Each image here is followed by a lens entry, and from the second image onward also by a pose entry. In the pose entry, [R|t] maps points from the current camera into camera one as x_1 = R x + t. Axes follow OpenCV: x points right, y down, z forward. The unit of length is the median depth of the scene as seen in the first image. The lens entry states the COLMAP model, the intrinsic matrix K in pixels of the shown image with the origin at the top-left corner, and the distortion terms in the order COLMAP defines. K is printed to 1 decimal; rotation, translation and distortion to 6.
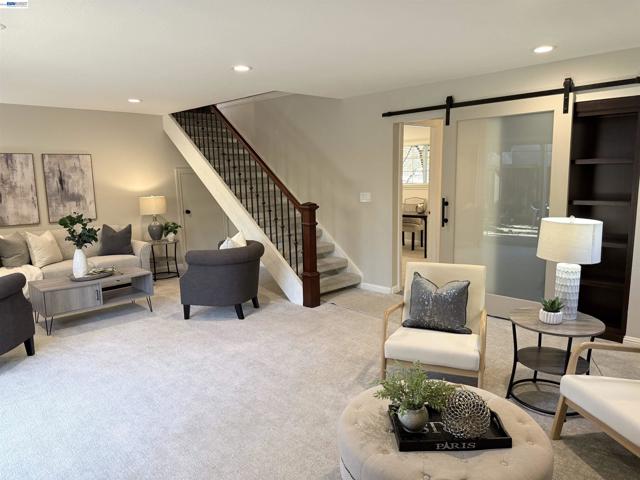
lens RADIAL K [[452.2, 0, 323.3], [0, 452.2, 240.7], [0, 0, 1]] dist [0.099532, -0.142467]
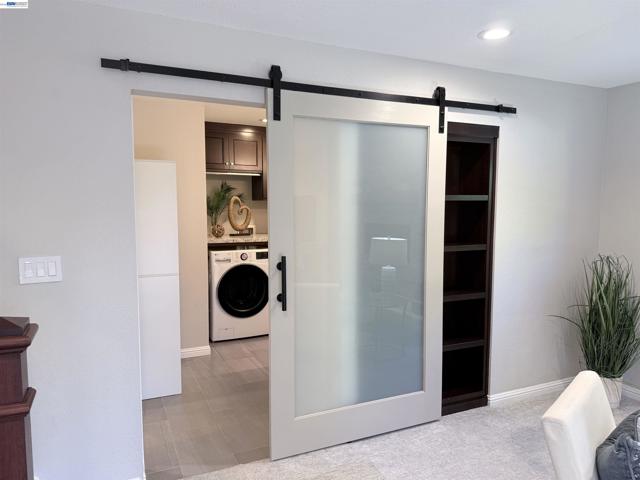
lens RADIAL K [[452.2, 0, 323.3], [0, 452.2, 240.7], [0, 0, 1]] dist [0.099532, -0.142467]
pose [[0.355191, -0.050783, 0.933413, -0.242666], [0.130958, 0.991379, 0.004103, -0.128420], [-0.925575, 0.120781, 0.358779, 0.914440]]
